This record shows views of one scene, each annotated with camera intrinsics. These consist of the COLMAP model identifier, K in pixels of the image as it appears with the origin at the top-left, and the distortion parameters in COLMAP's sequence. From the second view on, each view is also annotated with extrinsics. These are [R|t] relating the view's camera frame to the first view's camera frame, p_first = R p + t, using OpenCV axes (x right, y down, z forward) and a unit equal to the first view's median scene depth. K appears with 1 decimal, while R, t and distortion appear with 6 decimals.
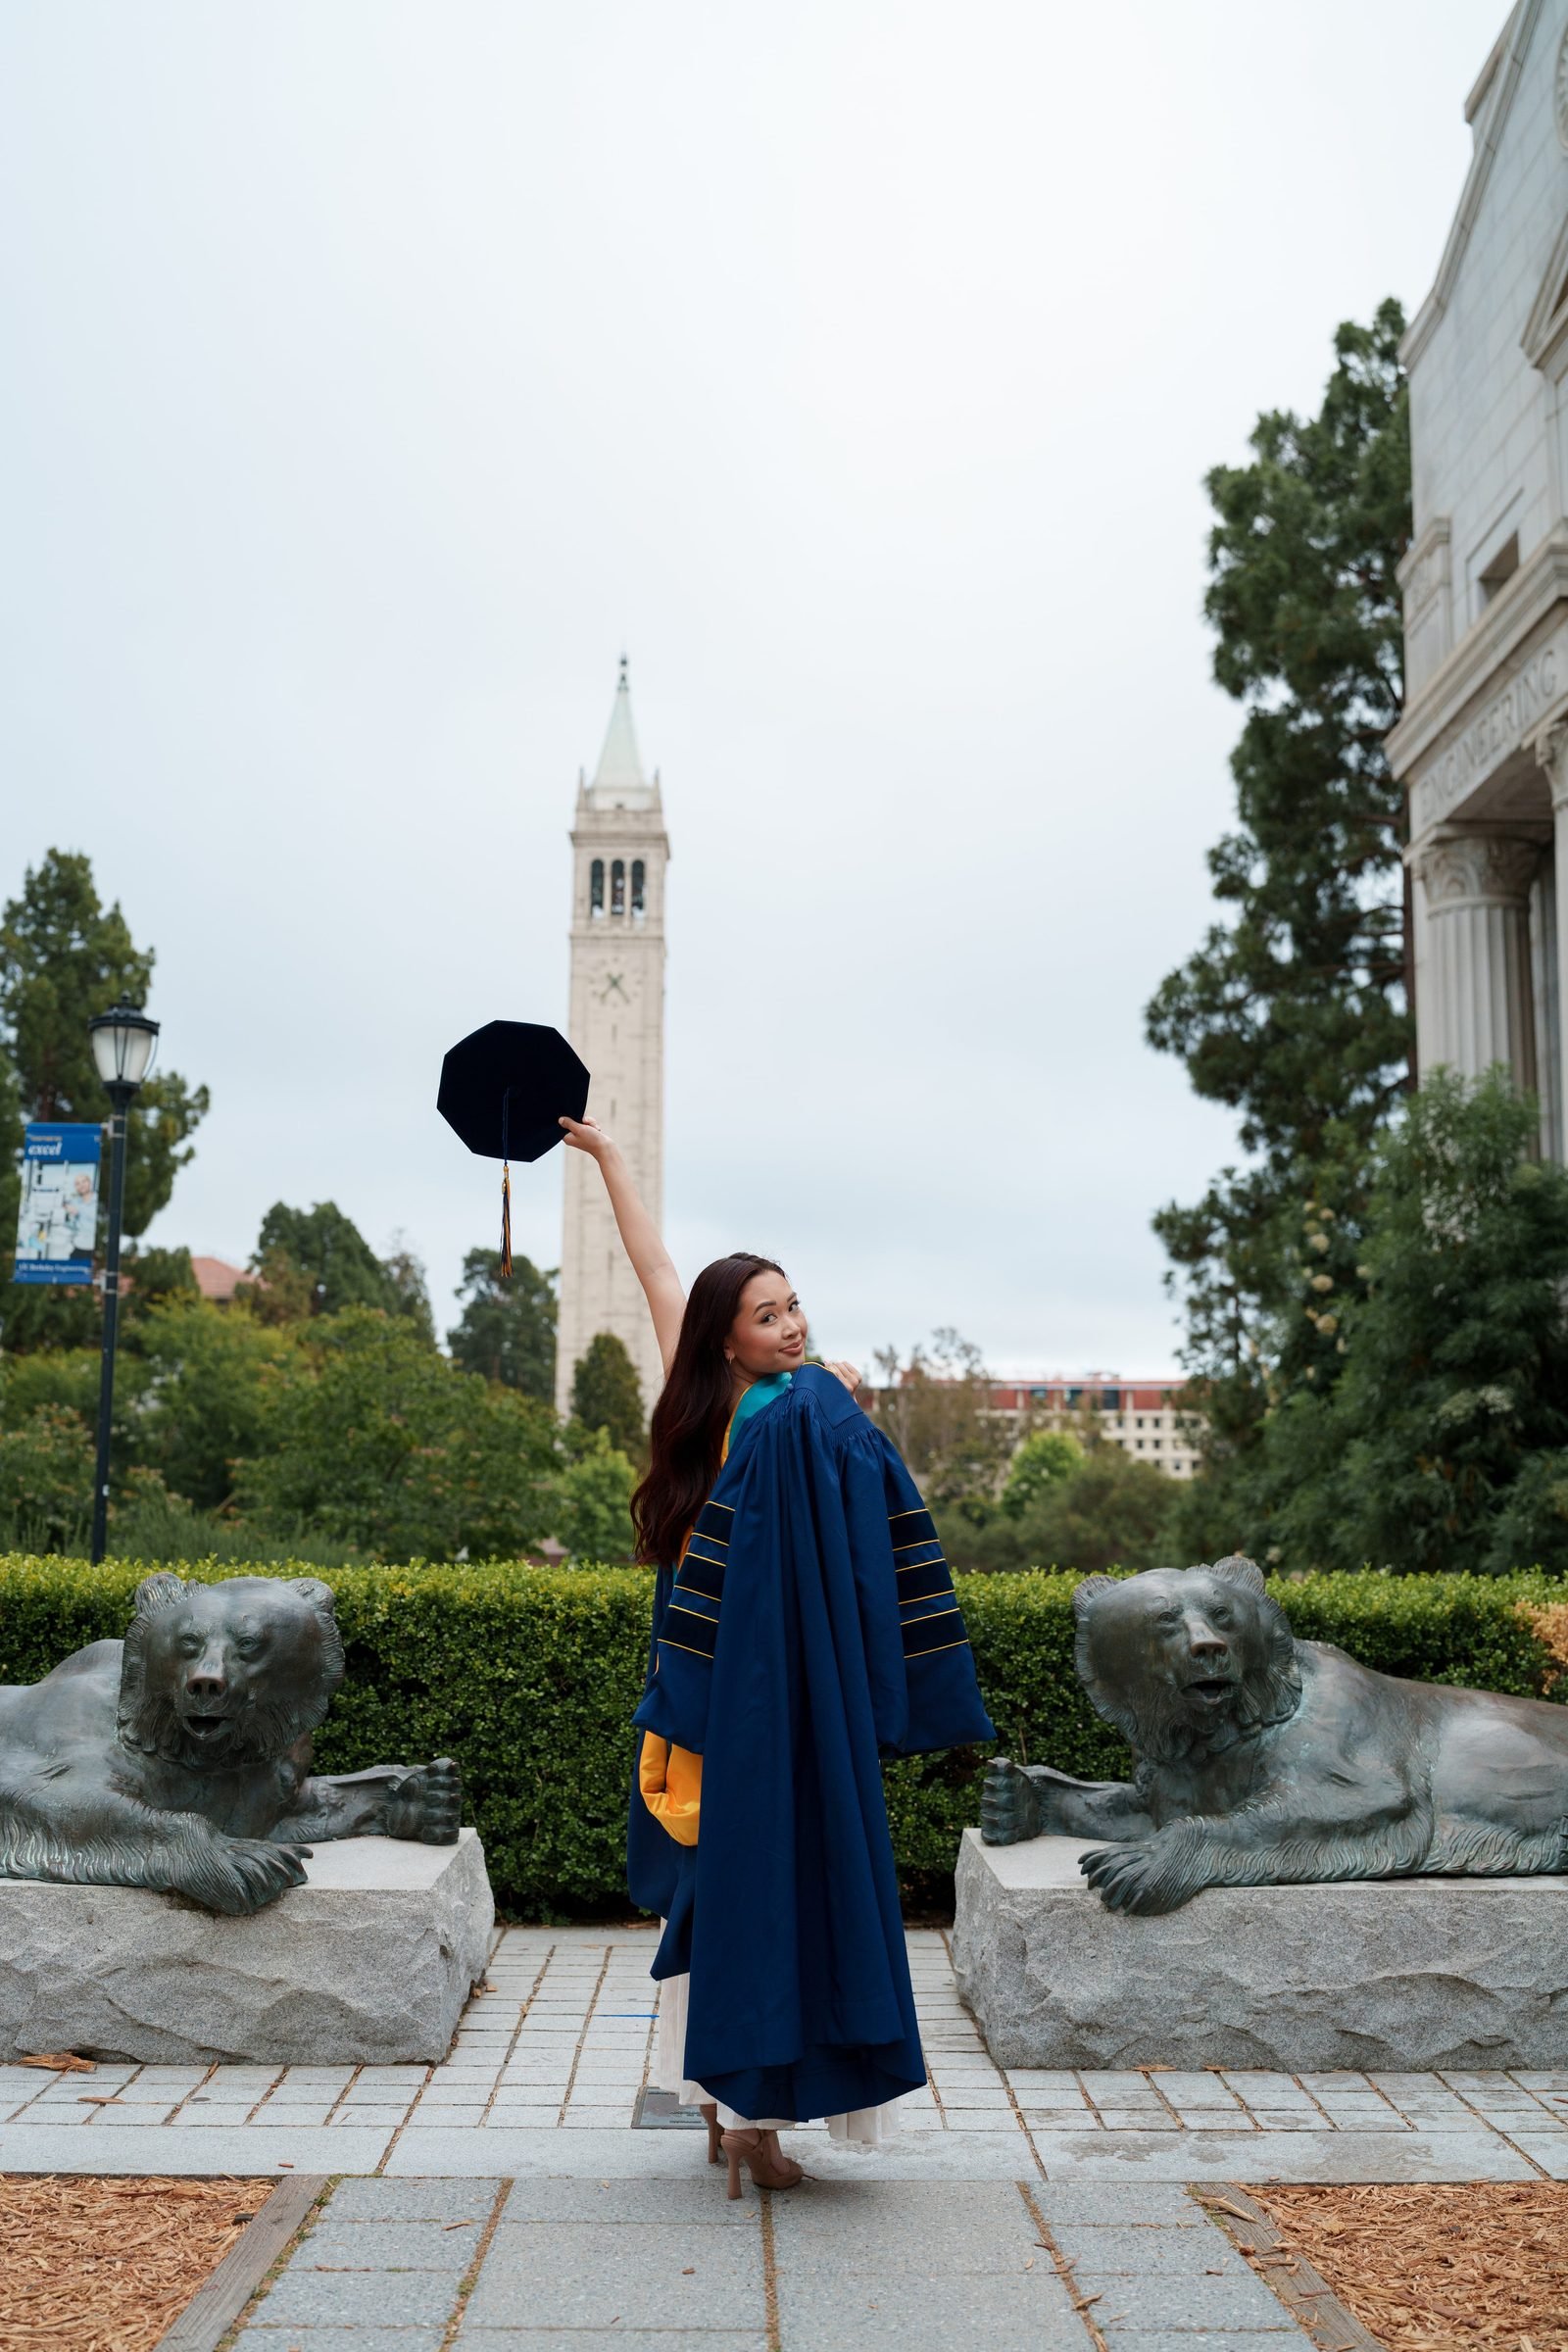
lens RADIAL K [[2379.0, 0, 786.2], [0, 2379.0, 1171.0], [0, 0, 1]] dist [0.005827, -0.138409]
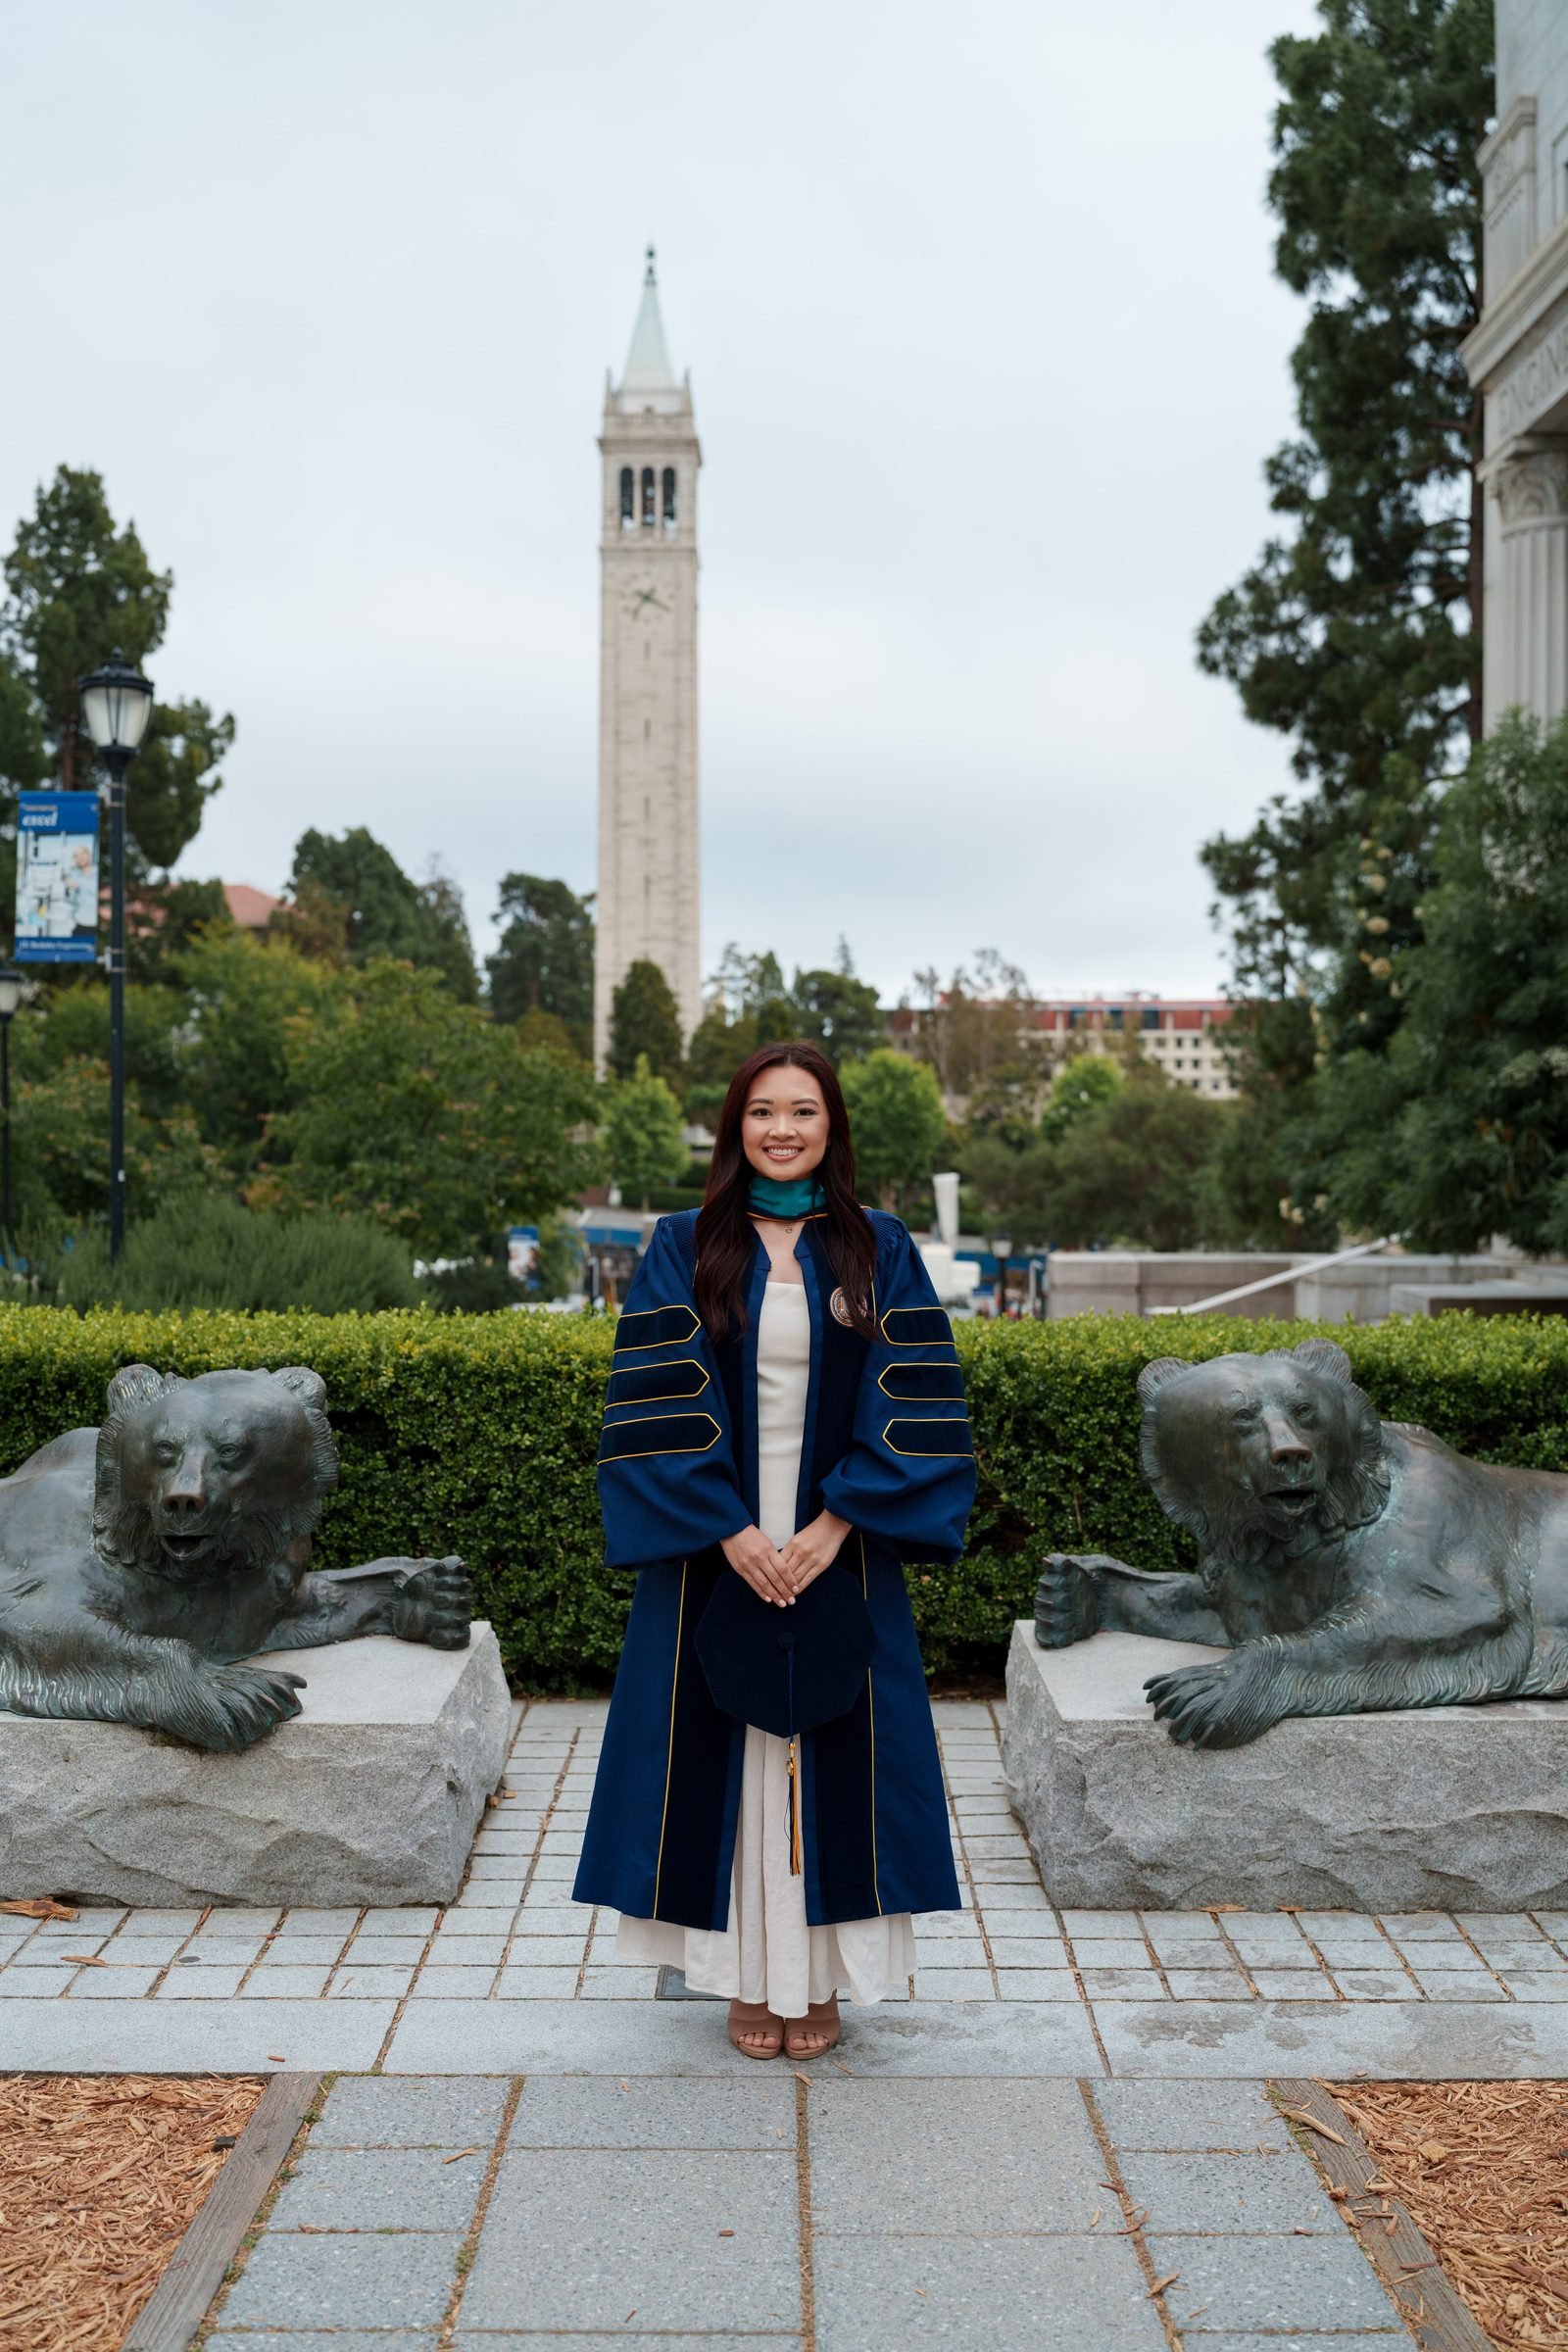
lens RADIAL K [[2378.2, 0, 784.0], [0, 2378.2, 1176.0], [0, 0, 1]] dist [-0.000095, -0.122708]
pose [[0.999830, -0.005287, -0.017642, 0.001626], [0.008058, 0.986933, 0.160932, -0.039397], [0.016560, -0.161047, 0.986808, 0.099133]]
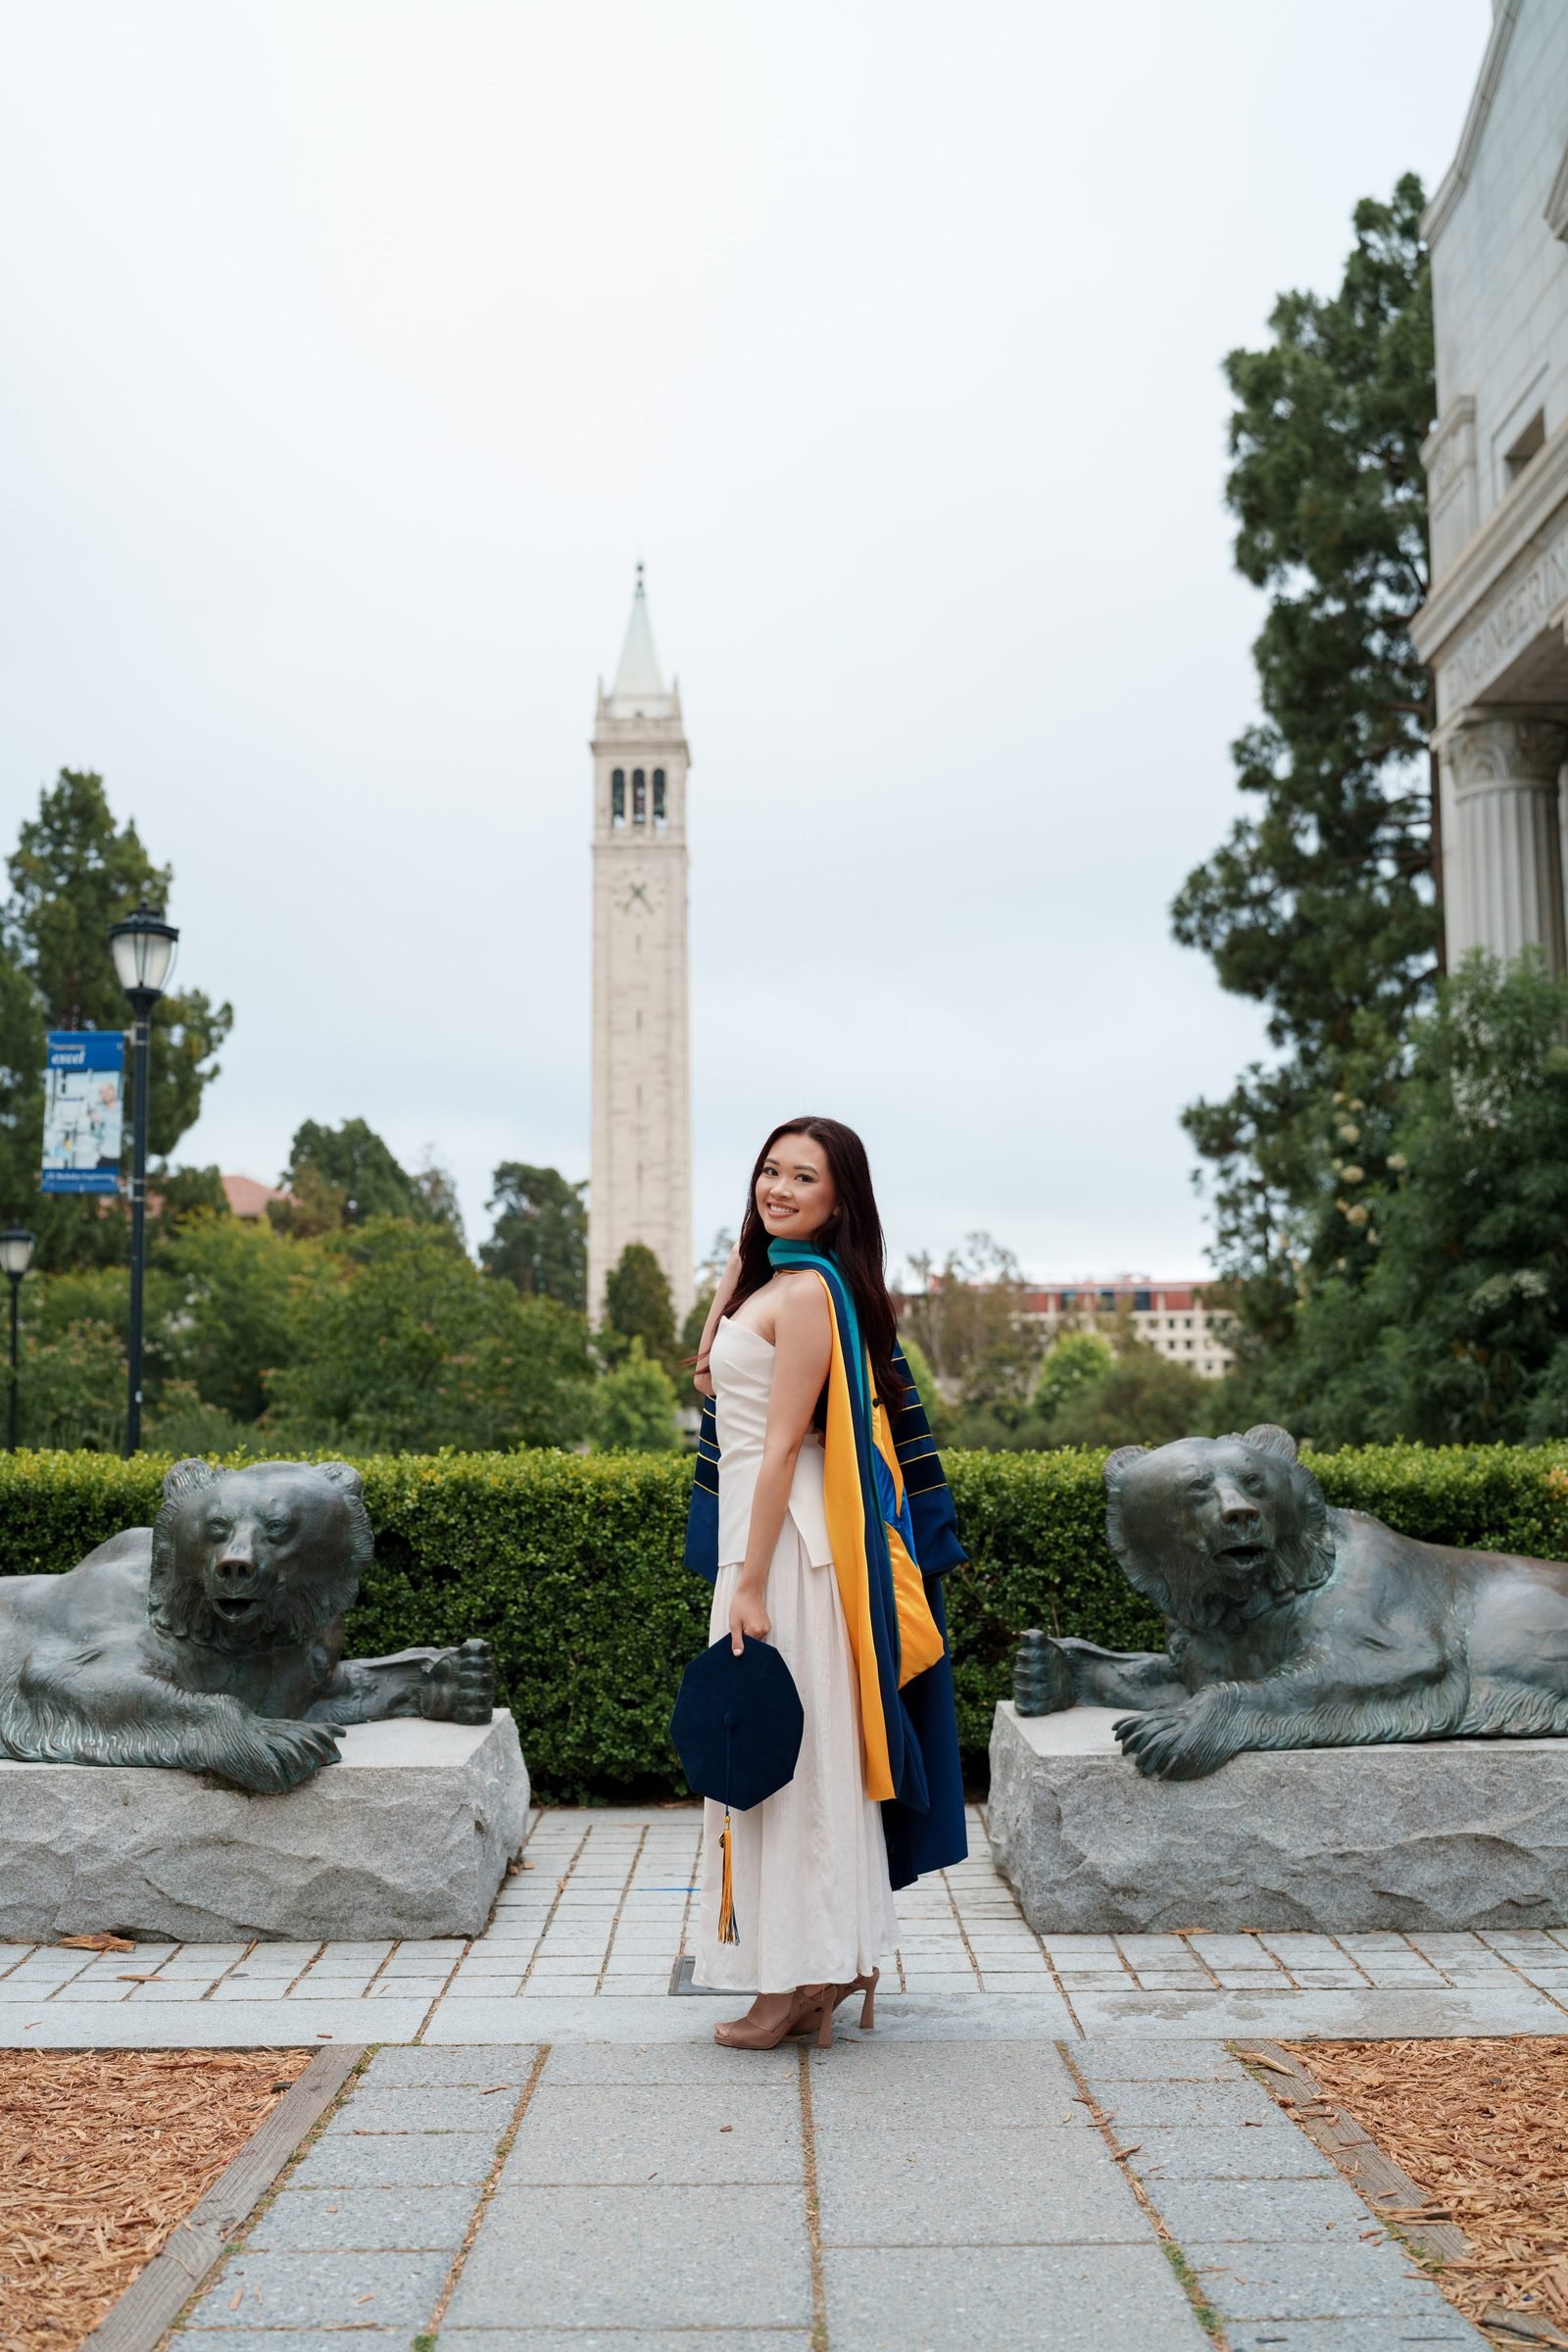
lens RADIAL K [[2378.2, 0, 784.0], [0, 2378.2, 1176.0], [0, 0, 1]] dist [-0.000095, -0.122708]
pose [[0.999734, -0.018979, -0.013134, 0.002157], [0.019494, 0.998999, 0.040260, 0.012497], [0.012357, -0.040506, 0.999103, 0.008972]]
